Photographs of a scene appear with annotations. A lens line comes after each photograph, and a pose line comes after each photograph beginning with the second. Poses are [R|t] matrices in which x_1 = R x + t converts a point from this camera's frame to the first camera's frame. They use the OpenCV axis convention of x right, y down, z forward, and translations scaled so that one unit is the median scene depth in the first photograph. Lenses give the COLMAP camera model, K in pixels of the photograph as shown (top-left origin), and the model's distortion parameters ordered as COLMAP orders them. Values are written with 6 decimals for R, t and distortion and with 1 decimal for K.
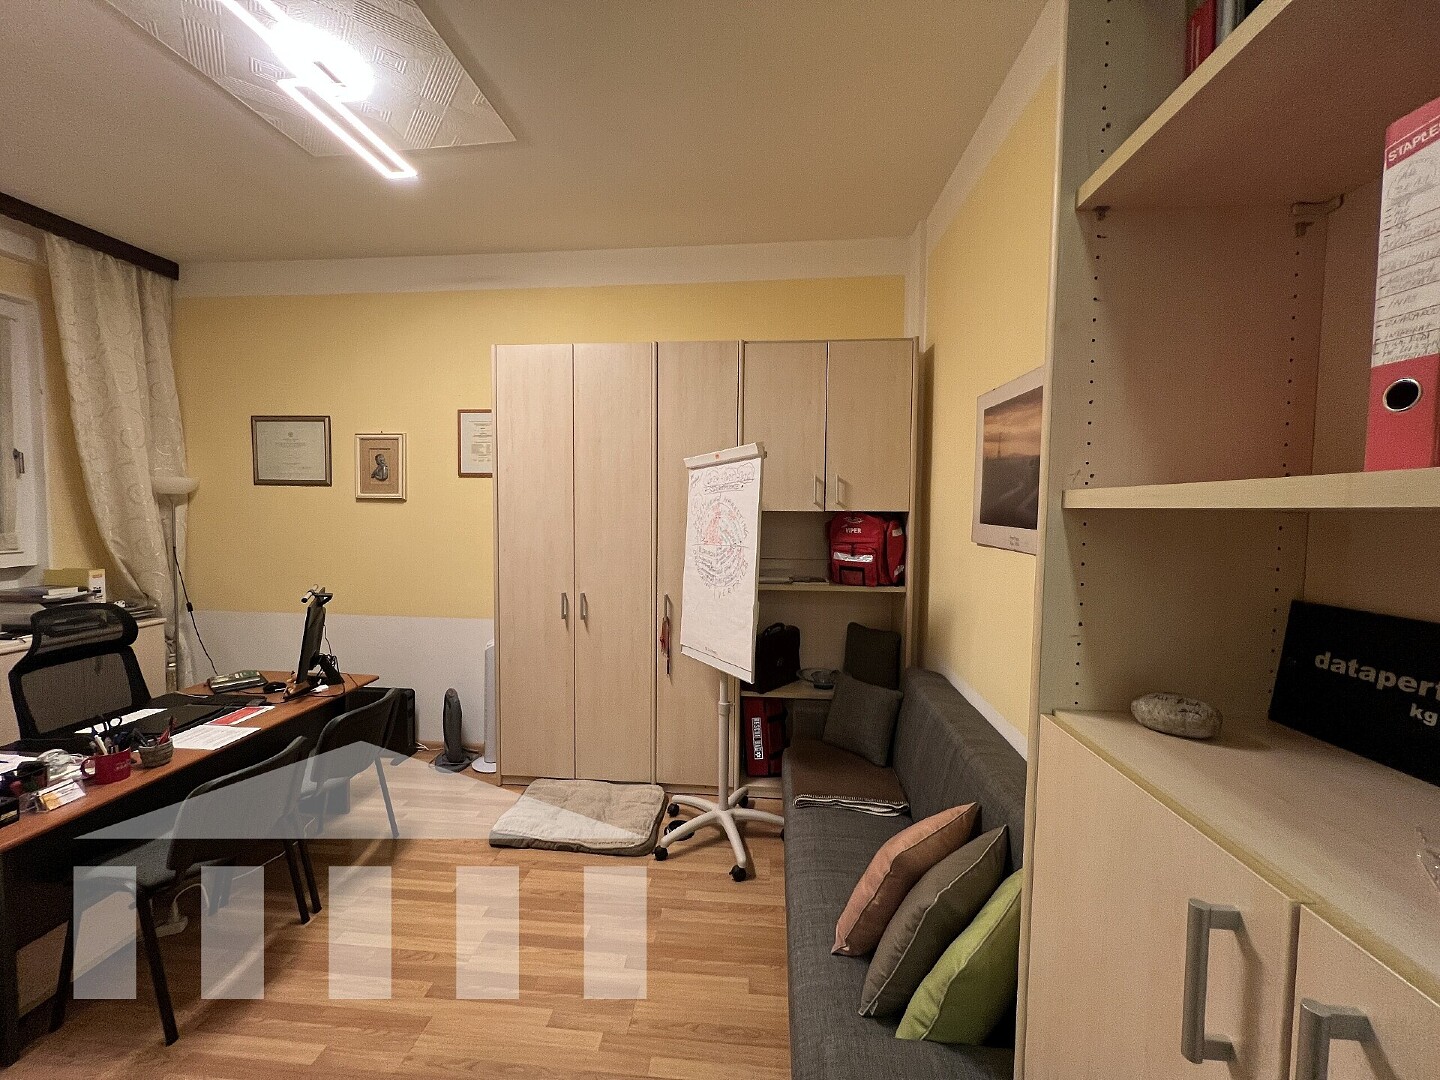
lens RADIAL K [[576.5, 0, 710.6], [0, 576.5, 537.7], [0, 0, 1]] dist [0.000143, 0.000189]
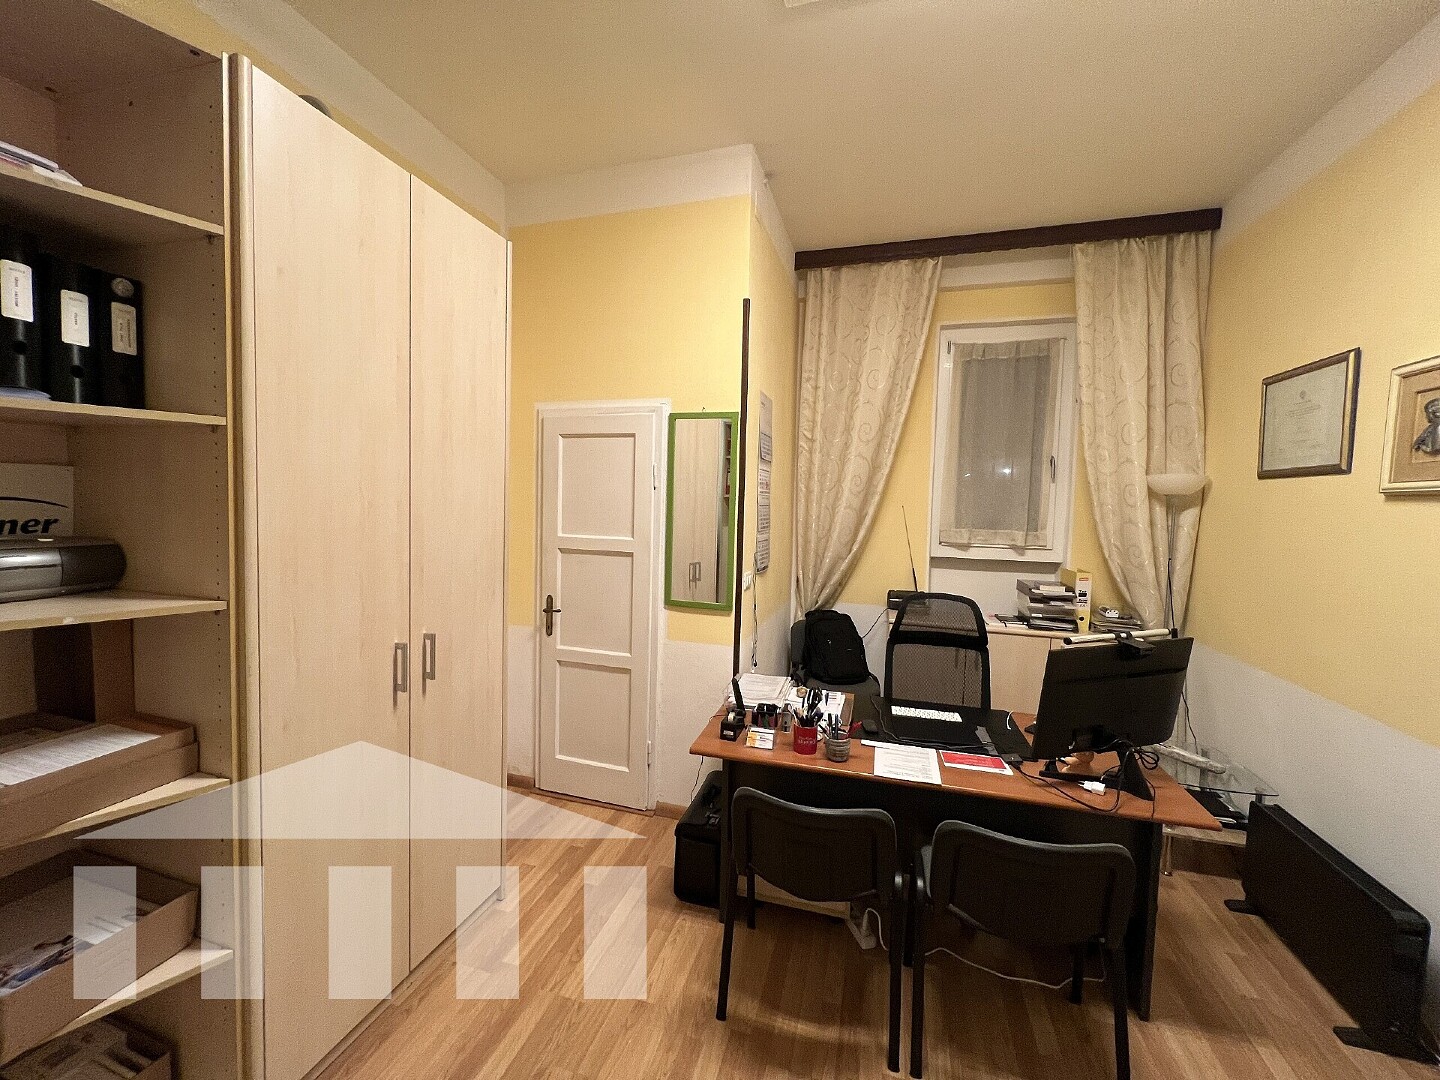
lens RADIAL K [[576.5, 0, 713.5], [0, 576.5, 533.5], [0, 0, 1]] dist [0.000143, 0.000189]
pose [[-0.197242, 0.038853, -0.979585, 0.022290], [-0.076468, 0.995560, 0.054884, -0.020442], [0.977368, 0.085732, -0.193396, 0.708976]]
